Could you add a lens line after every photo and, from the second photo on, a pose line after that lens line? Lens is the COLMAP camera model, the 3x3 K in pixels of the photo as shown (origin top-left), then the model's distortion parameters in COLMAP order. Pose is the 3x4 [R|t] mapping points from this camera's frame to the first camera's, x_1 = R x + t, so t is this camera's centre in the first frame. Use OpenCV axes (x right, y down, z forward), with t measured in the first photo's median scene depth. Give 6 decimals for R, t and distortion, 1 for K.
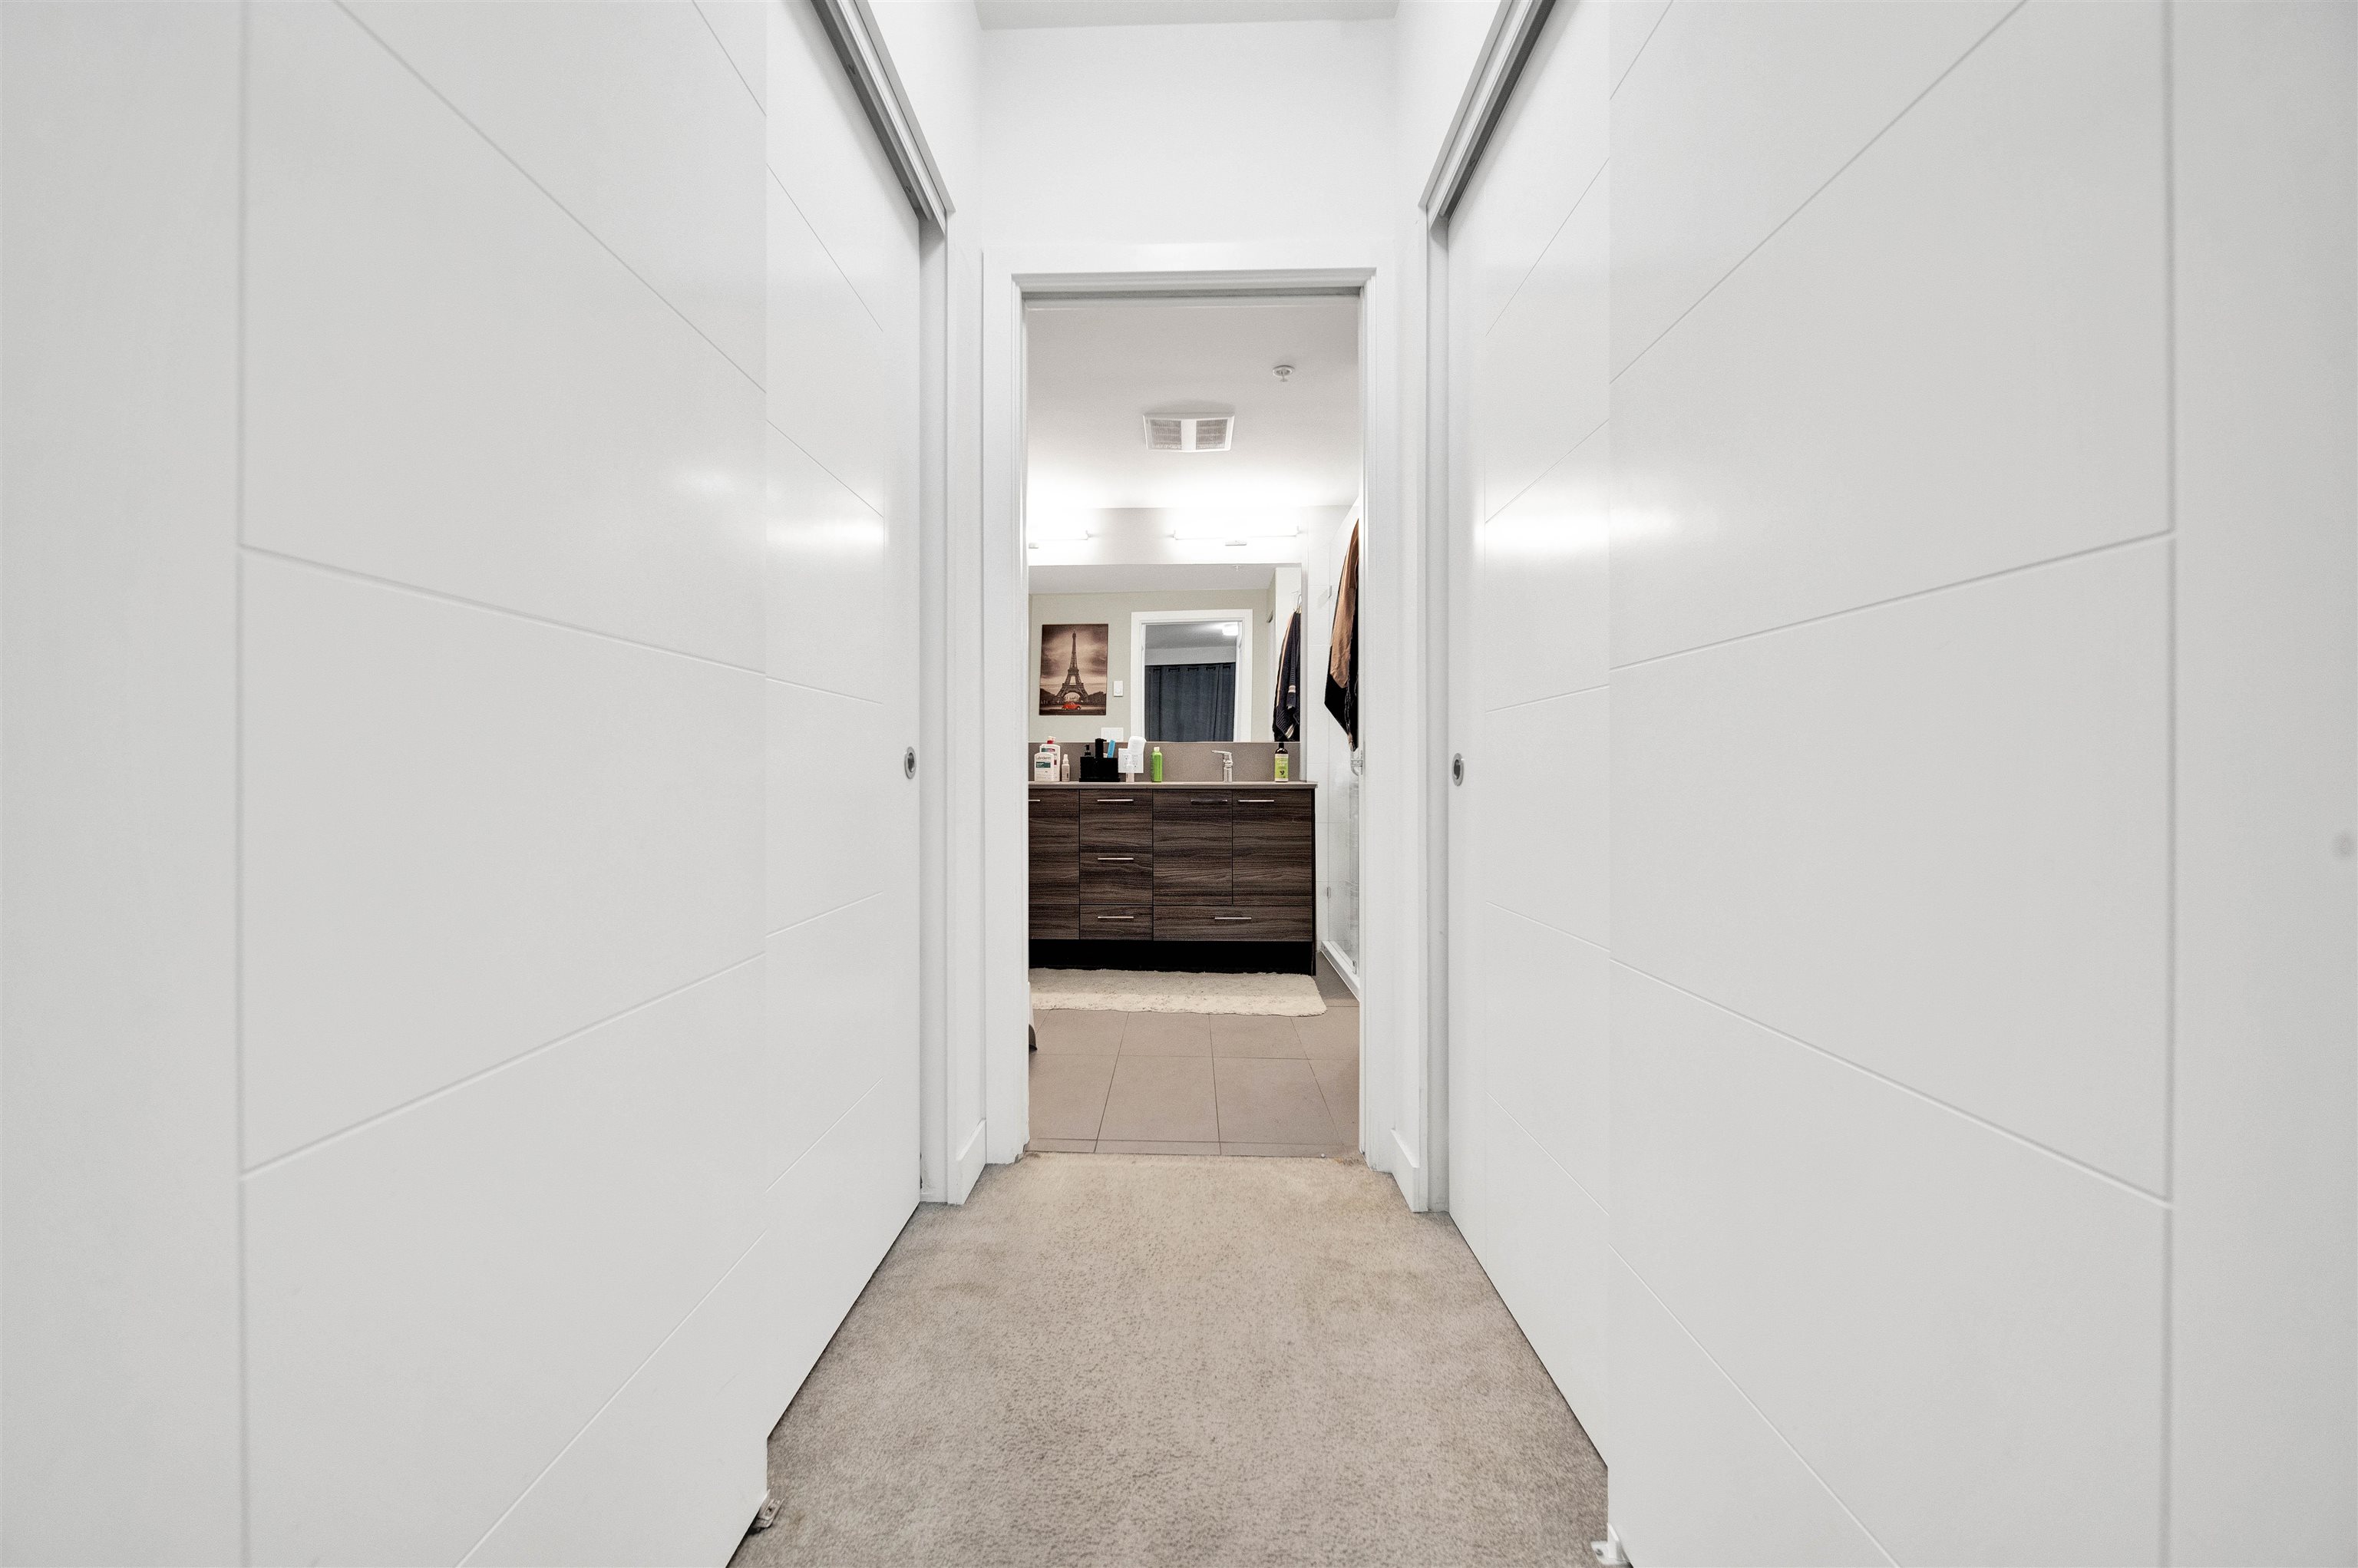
lens RADIAL K [[838.9, 0, 1176.6], [0, 838.9, 773.9], [0, 0, 1]] dist [-0.001006, -0.000003]
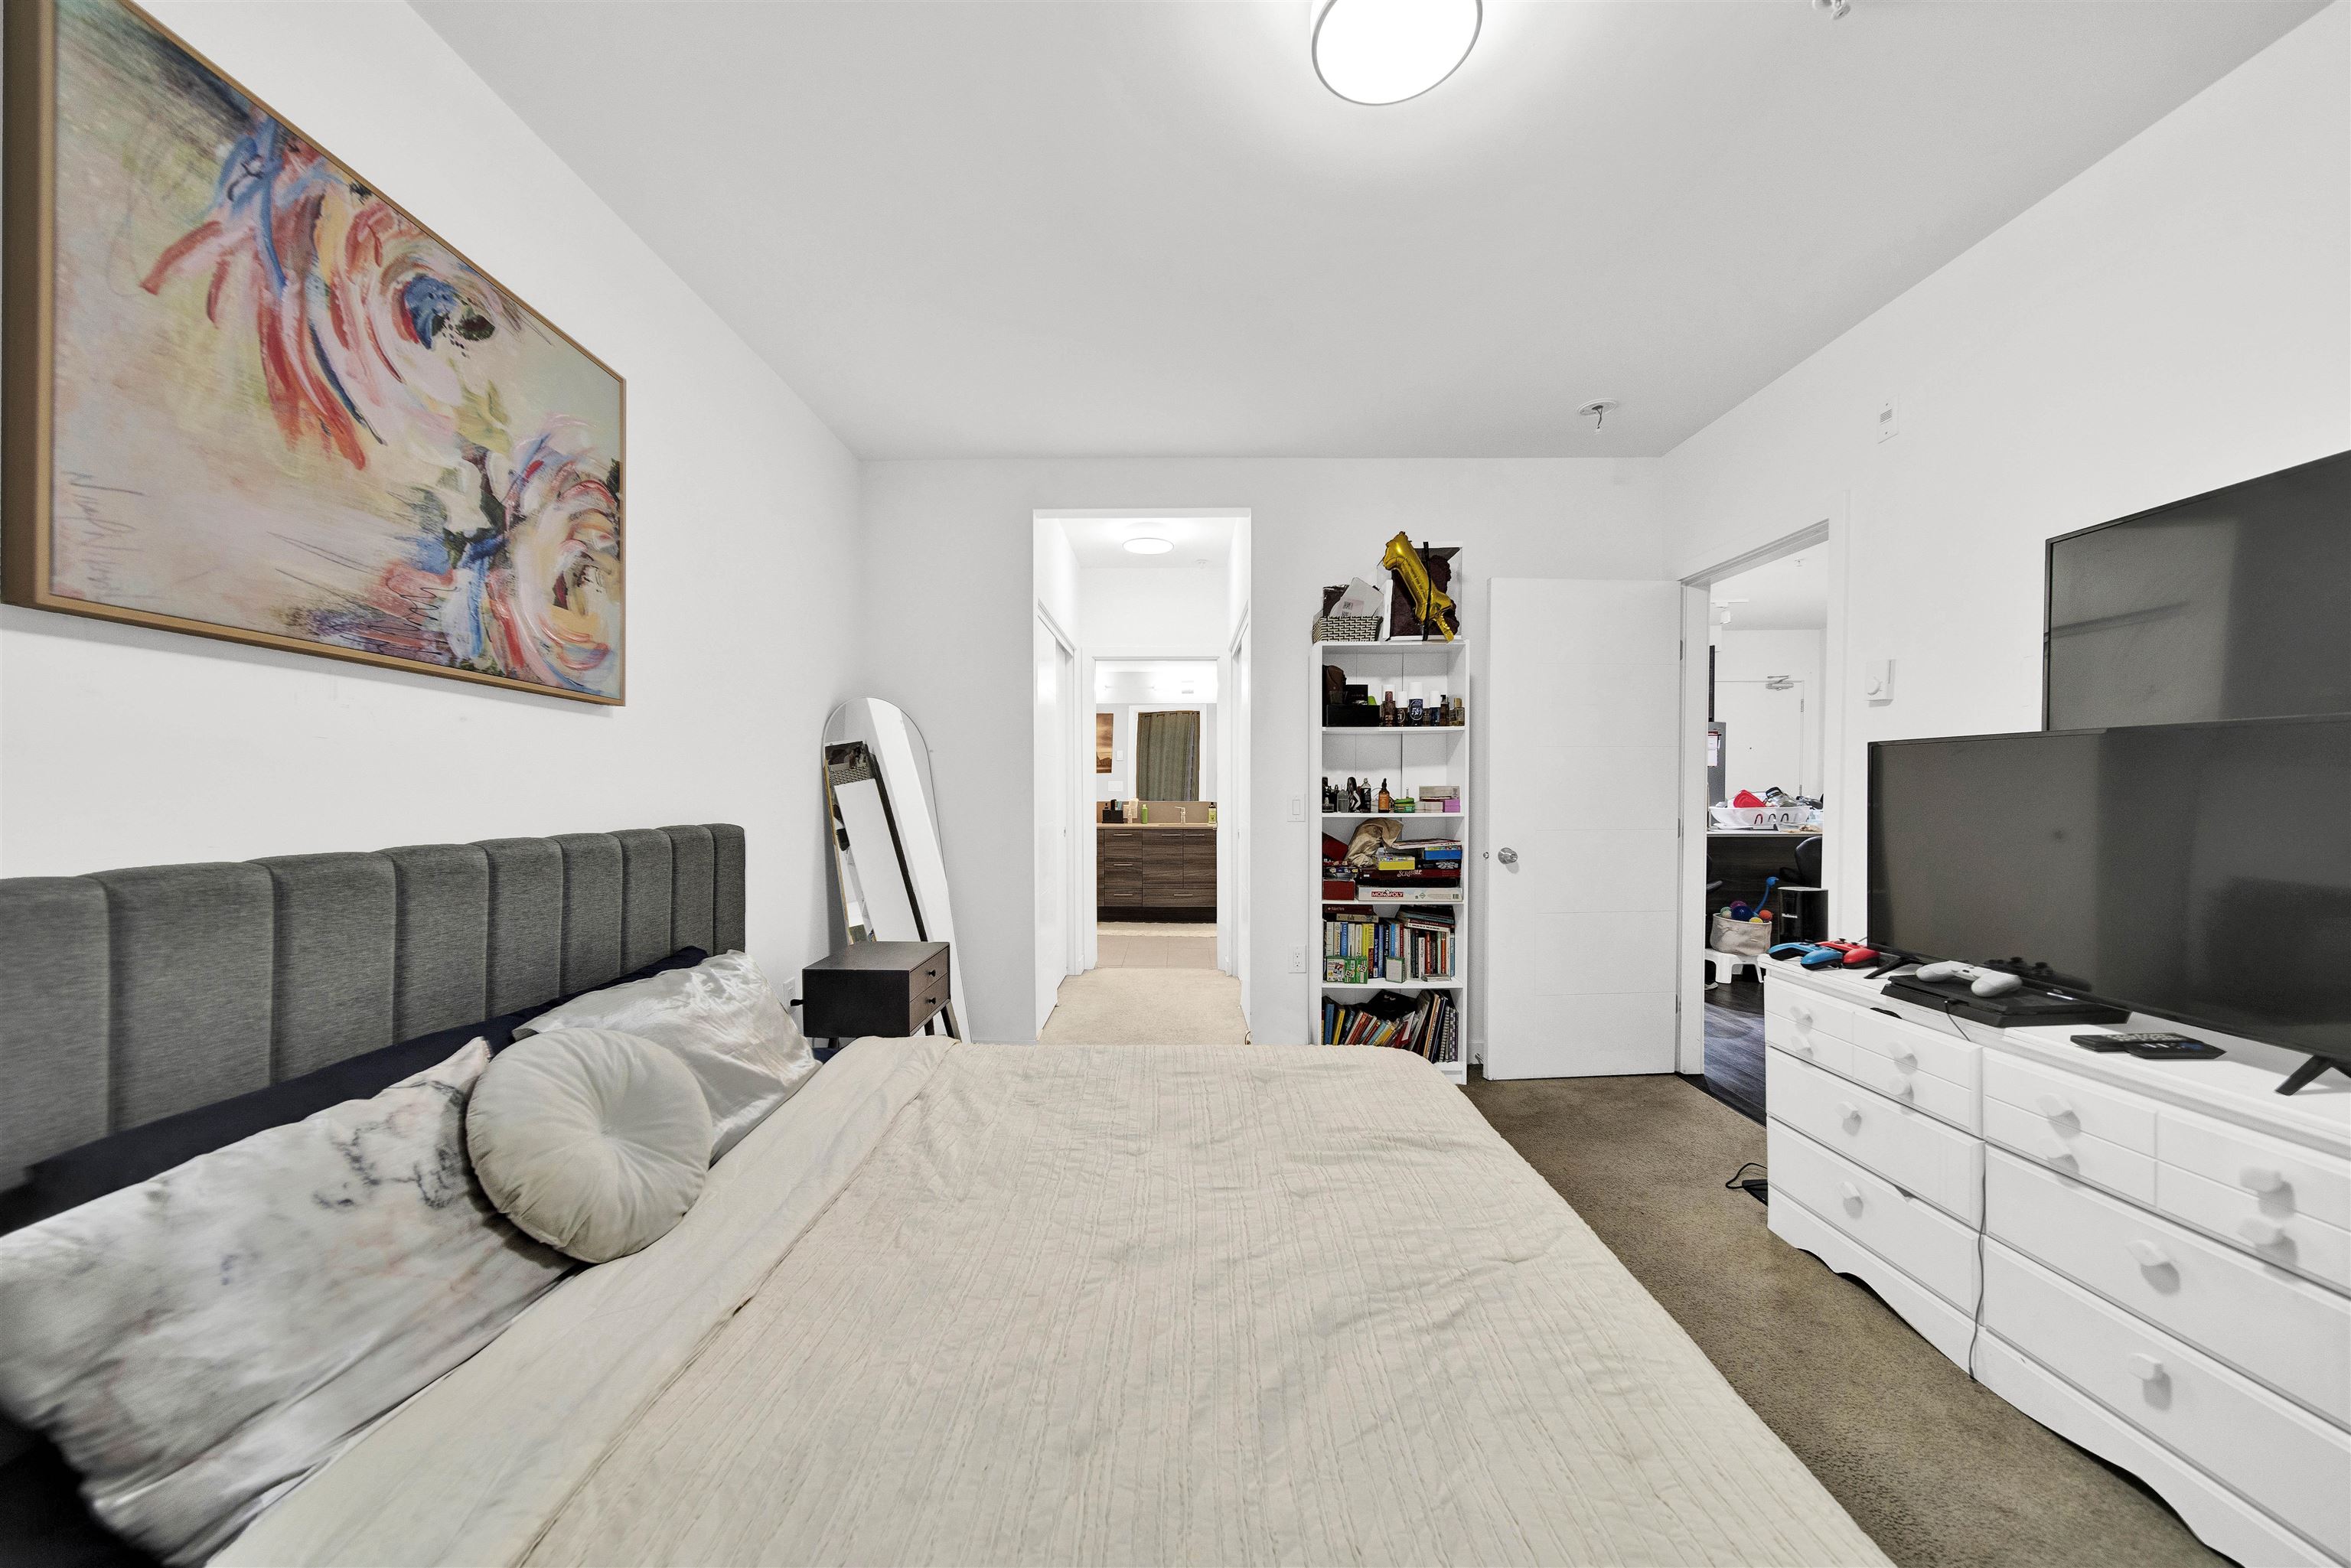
lens RADIAL K [[842.1, 0, 1170.8], [0, 842.1, 788.5], [0, 0, 1]] dist [-0.001853, -0.000595]
pose [[0.999980, 0.002922, 0.005528, 0.026289], [-0.002934, 0.999994, 0.002062, -0.079503], [-0.005522, -0.002078, 0.999983, -0.947902]]
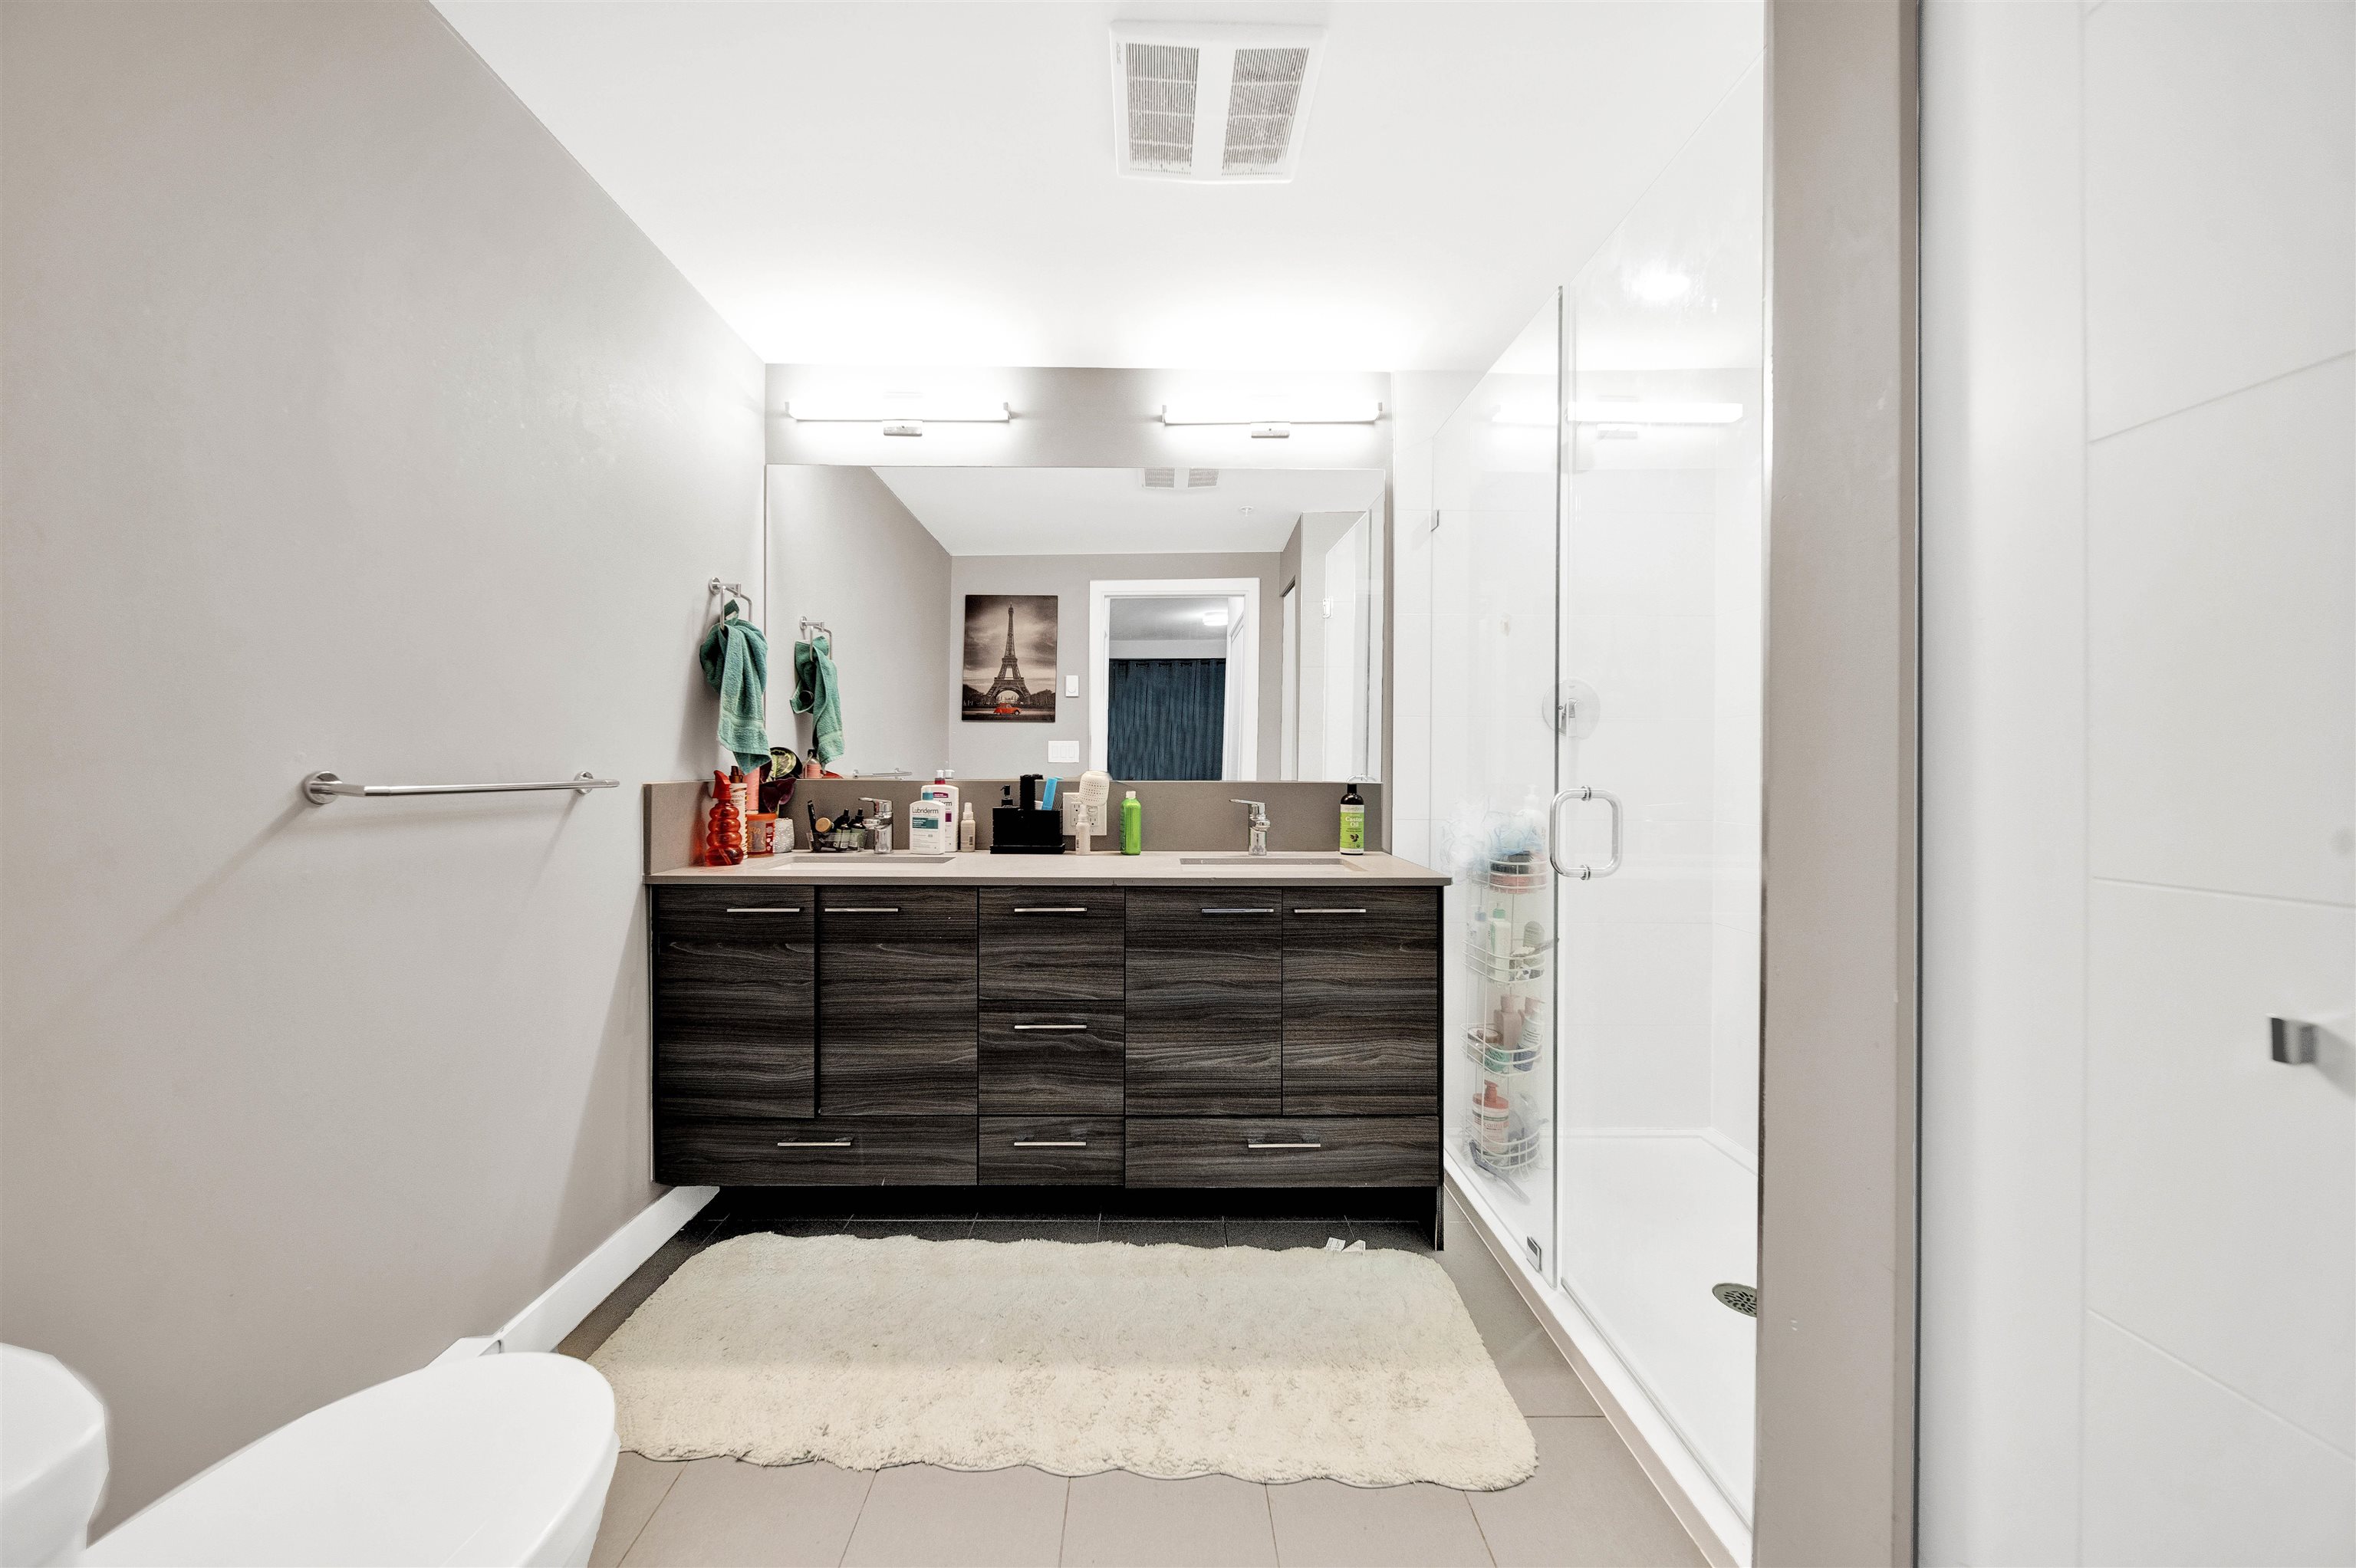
lens RADIAL K [[843.8, 0, 1171.9], [0, 843.8, 780.1], [0, 0, 1]] dist [-0.001853, -0.000595]
pose [[0.999286, 0.004422, 0.037515, -0.019667], [-0.004756, 0.999950, 0.008811, -0.050013], [-0.037474, -0.008983, 0.999257, 0.493303]]
